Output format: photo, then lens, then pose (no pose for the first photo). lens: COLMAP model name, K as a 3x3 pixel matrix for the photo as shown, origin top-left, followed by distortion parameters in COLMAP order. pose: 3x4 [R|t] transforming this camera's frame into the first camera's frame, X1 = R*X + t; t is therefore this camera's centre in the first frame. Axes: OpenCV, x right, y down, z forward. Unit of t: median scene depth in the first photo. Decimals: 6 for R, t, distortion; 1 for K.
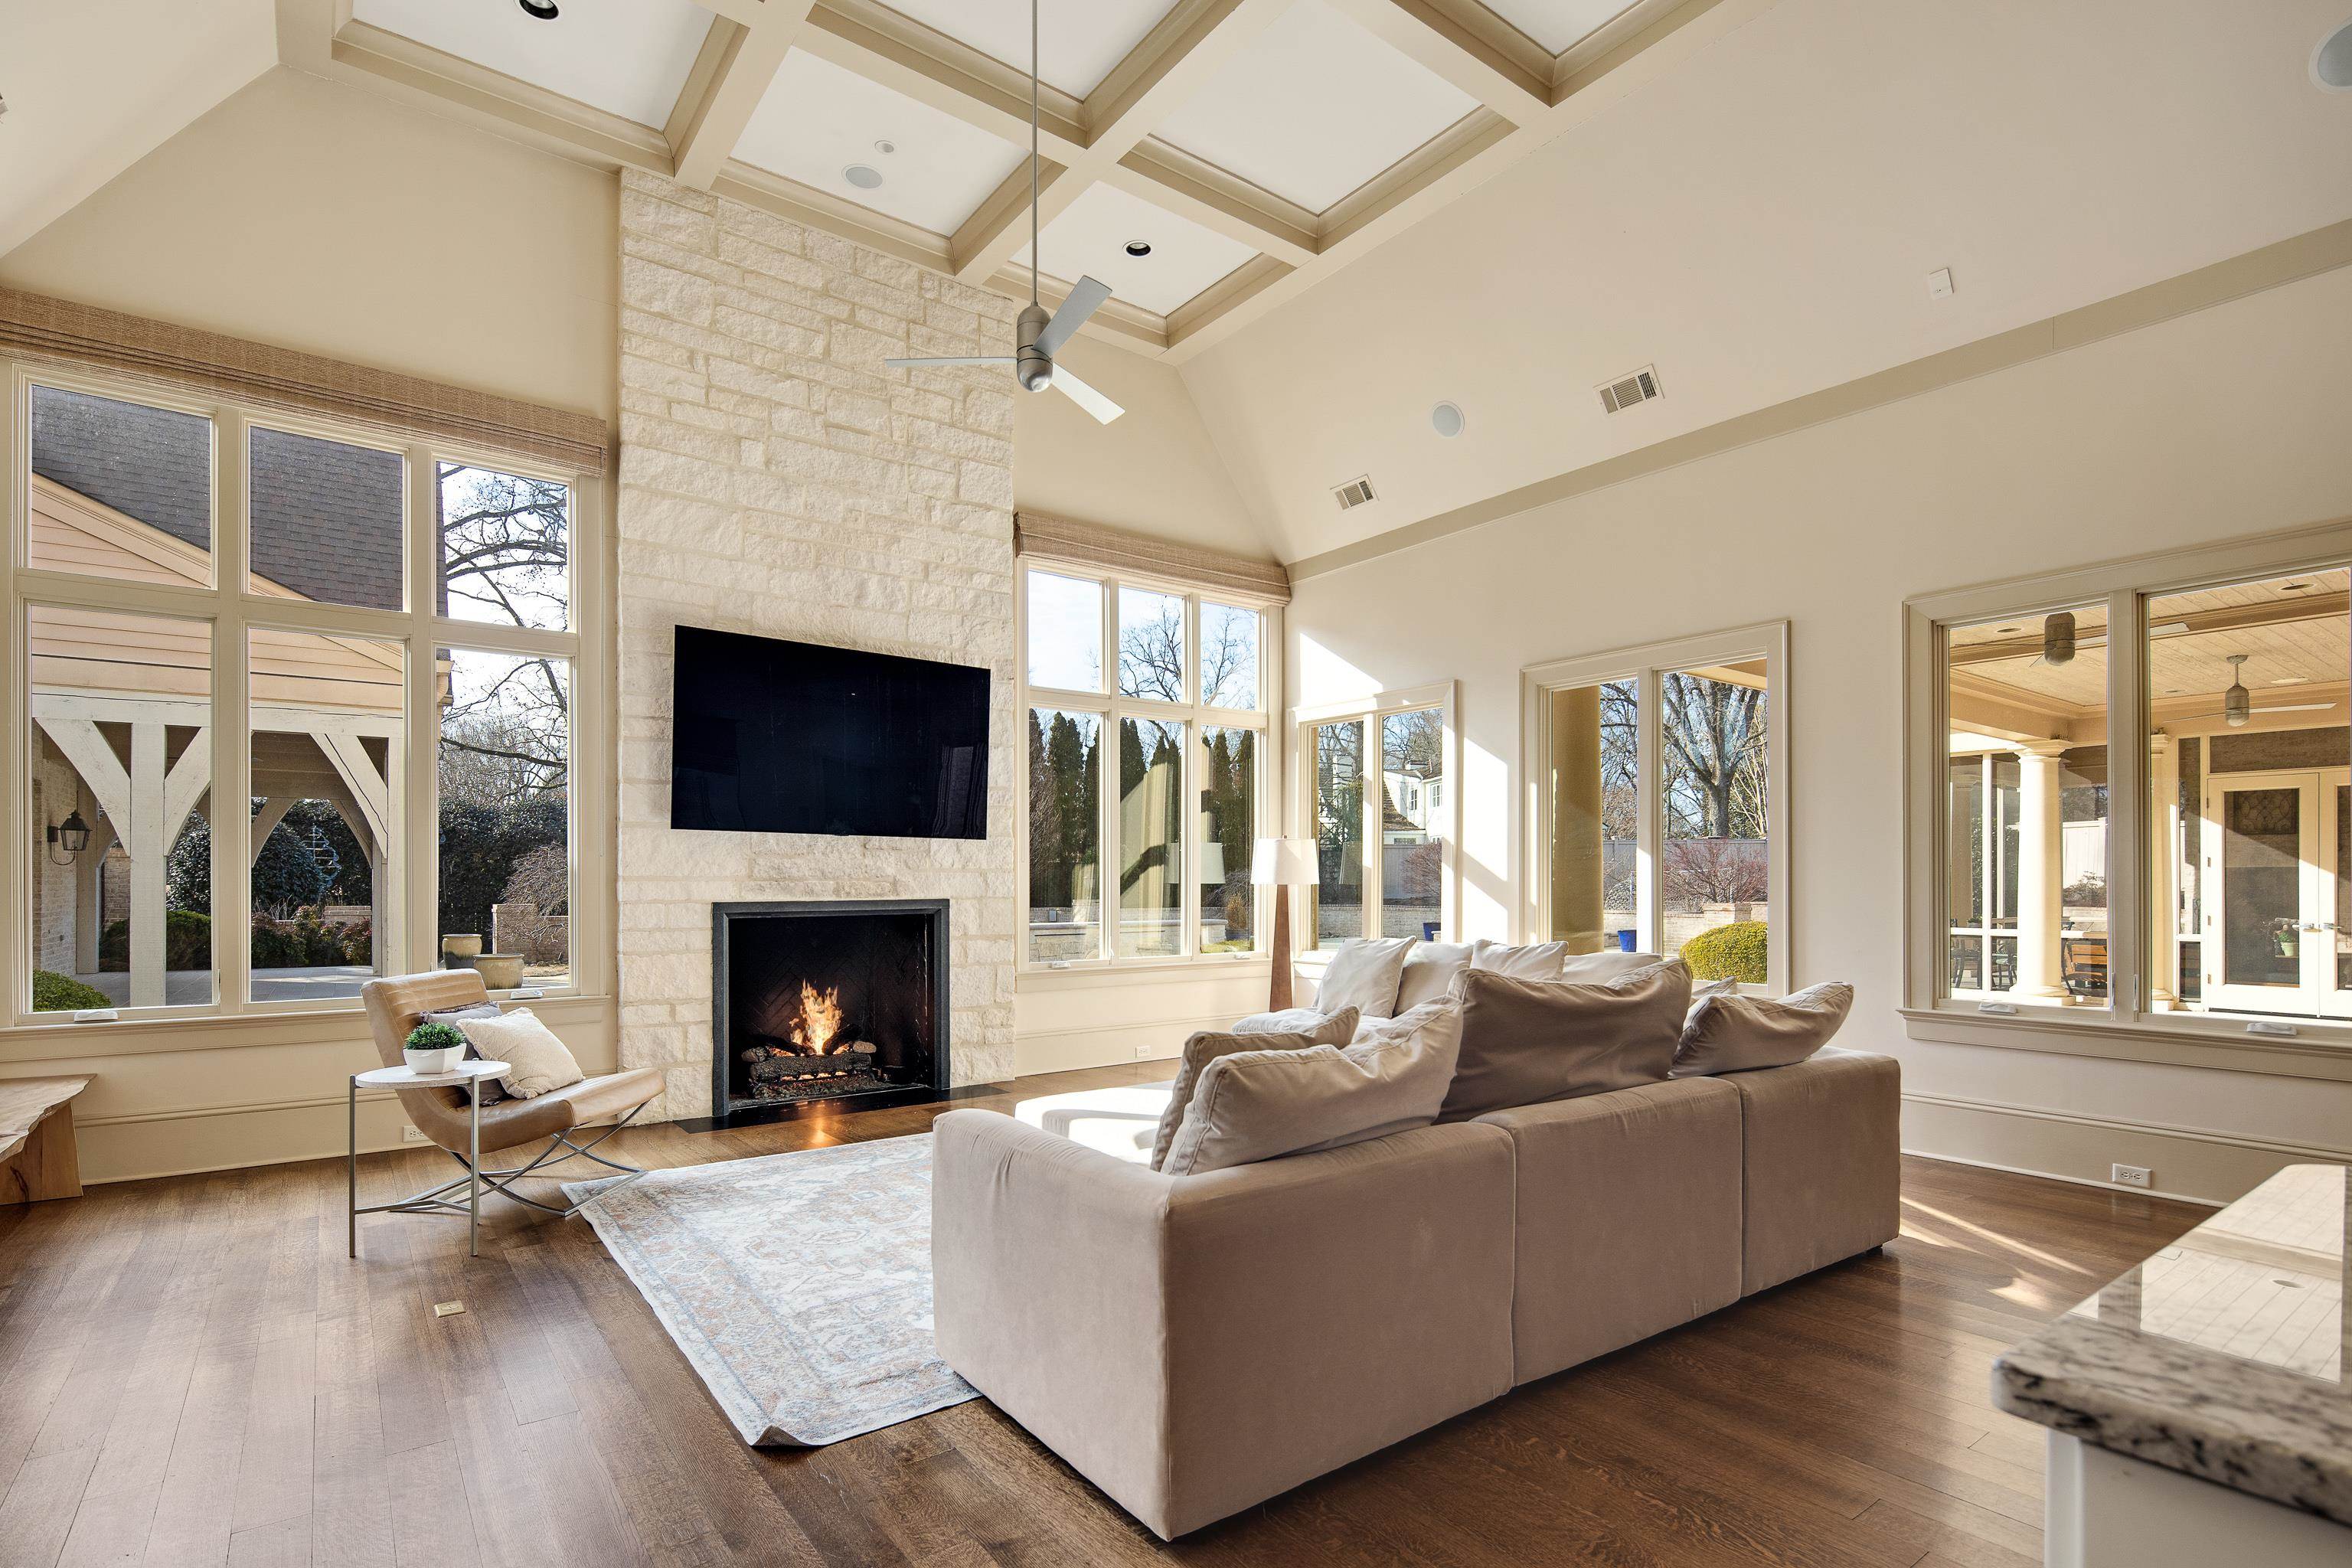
lens RADIAL K [[1114.9, 0, 1058.5], [0, 1114.9, 880.1], [0, 0, 1]] dist [0.004290, -0.000667]
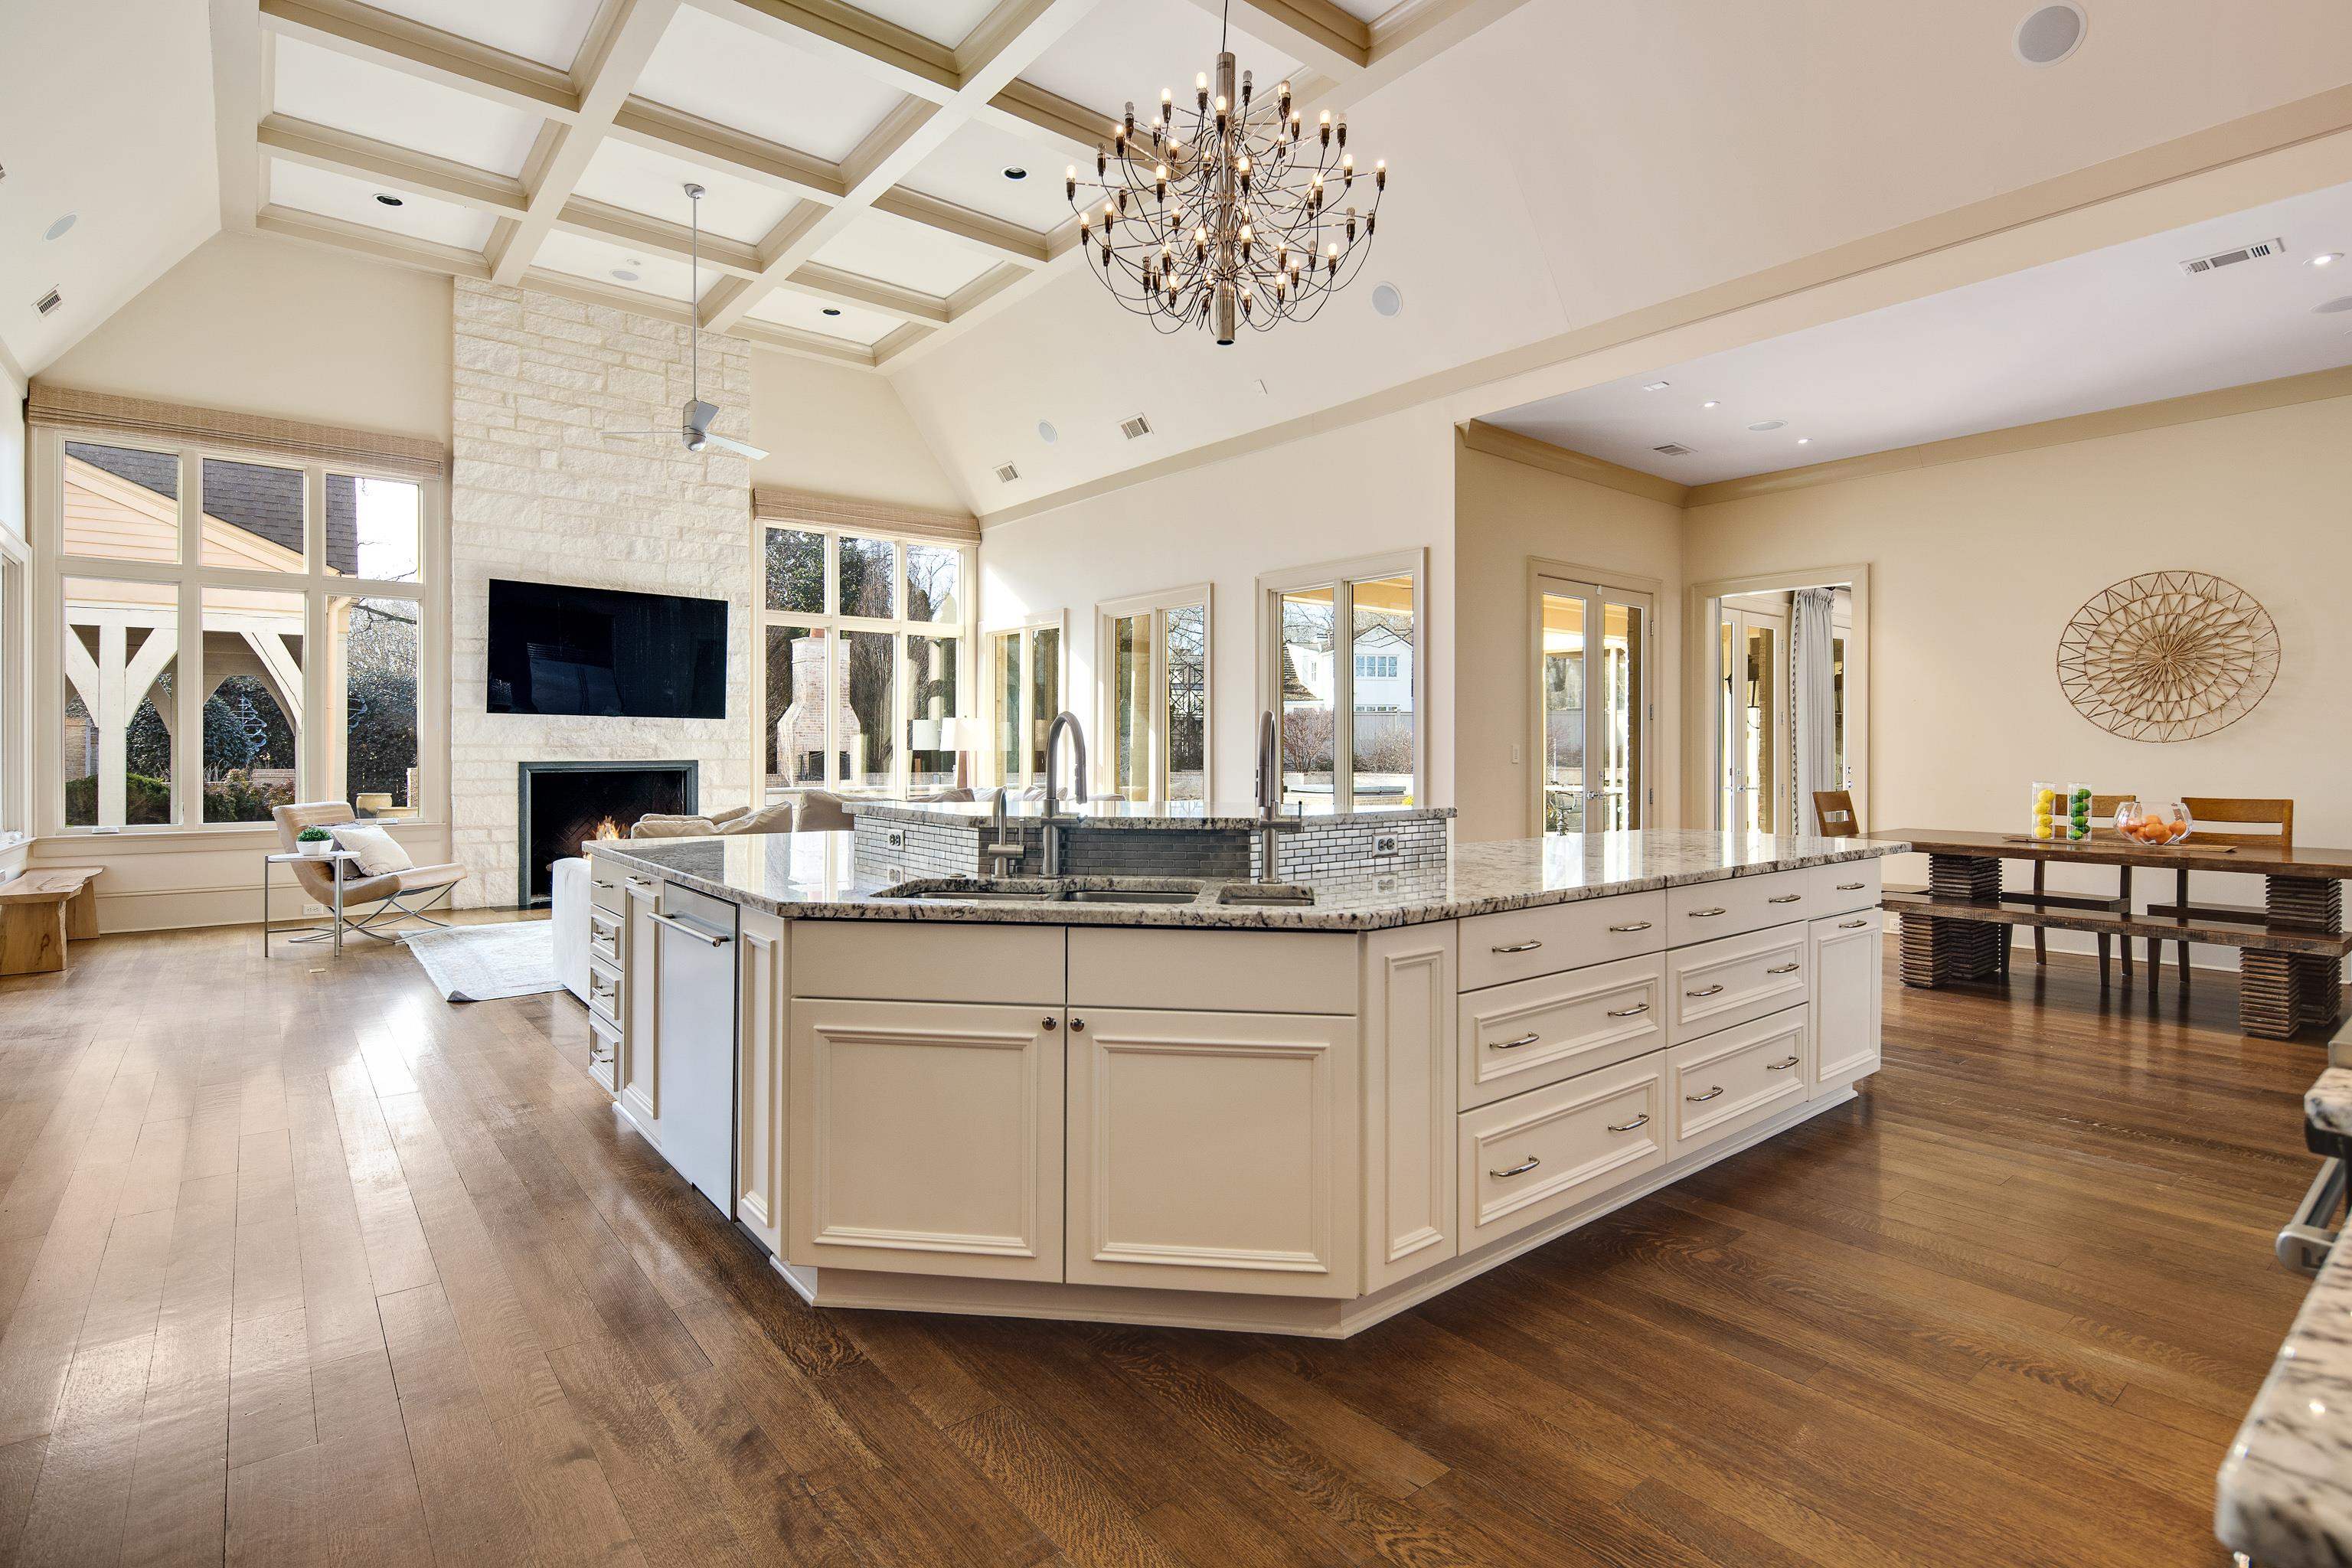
lens RADIAL K [[1114.9, 0, 1058.7], [0, 1114.9, 749.0], [0, 0, 1]] dist [0.004290, -0.000667]
pose [[0.999078, 0.001880, 0.042900, 0.336790], [-0.001929, 0.999998, 0.001087, -0.000114], [-0.042897, -0.001169, 0.999079, -0.507466]]
